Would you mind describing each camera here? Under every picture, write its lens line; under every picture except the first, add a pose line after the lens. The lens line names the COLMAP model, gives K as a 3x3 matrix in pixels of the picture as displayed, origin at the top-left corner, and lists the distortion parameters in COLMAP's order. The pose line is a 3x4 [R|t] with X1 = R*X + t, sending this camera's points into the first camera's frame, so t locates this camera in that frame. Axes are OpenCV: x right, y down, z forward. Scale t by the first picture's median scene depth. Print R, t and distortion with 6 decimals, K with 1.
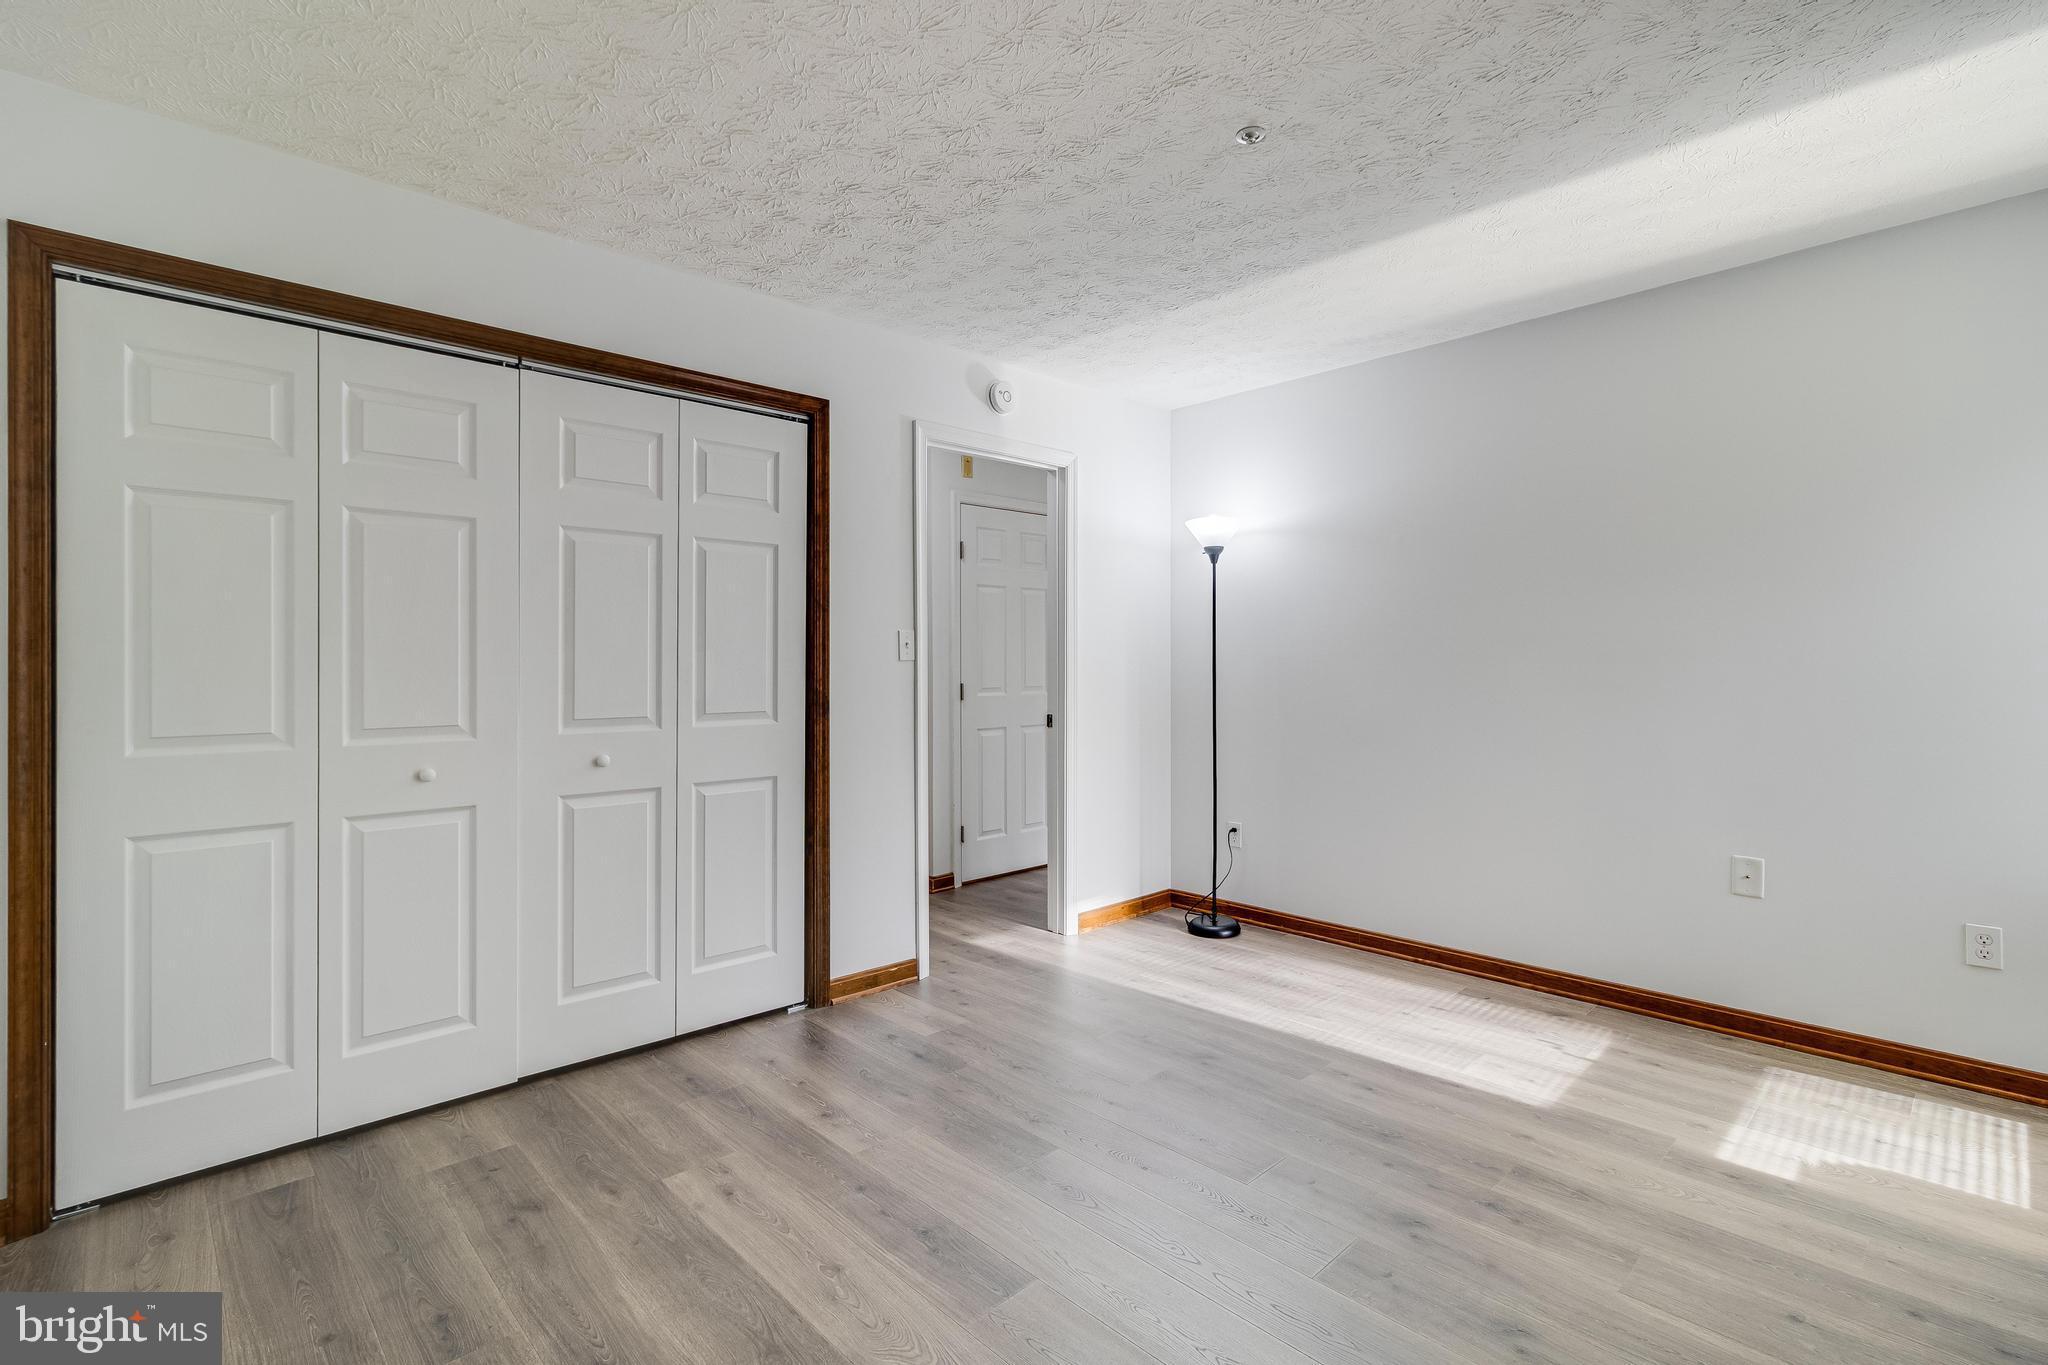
lens RADIAL K [[953.8, 0, 1027.2], [0, 953.8, 684.3], [0, 0, 1]] dist [-0.001400, -0.000344]
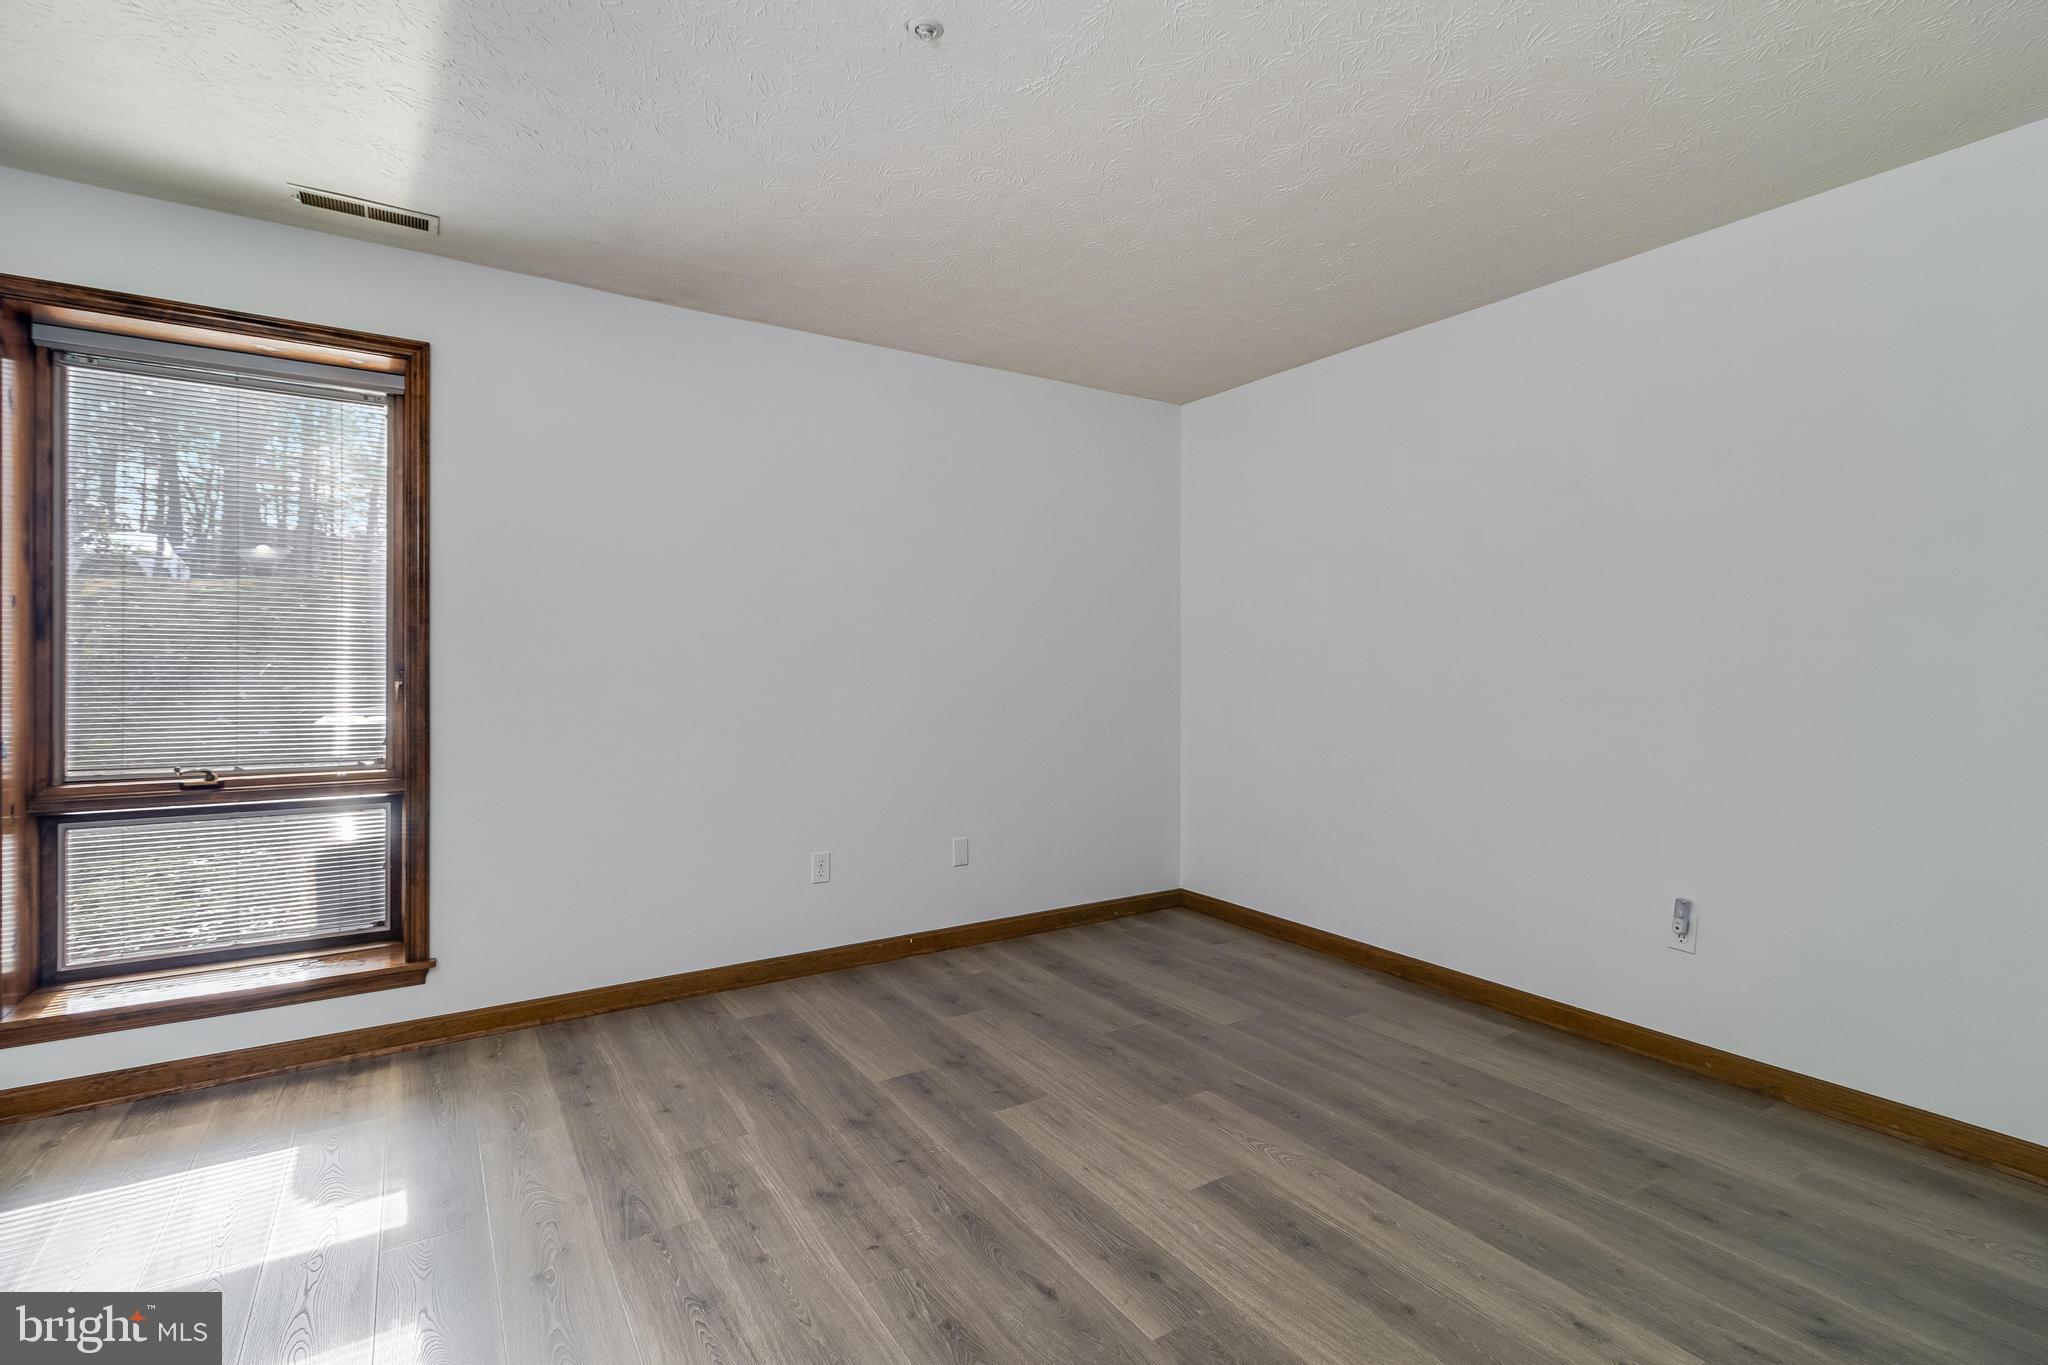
lens RADIAL K [[953.8, 0, 1027.2], [0, 953.8, 684.3], [0, 0, 1]] dist [-0.001400, -0.000344]
pose [[-0.983199, -0.001443, 0.182532, -0.004120], [0.006487, 0.999061, 0.042841, -0.041490], [-0.182423, 0.043305, -0.982266, 2.051705]]
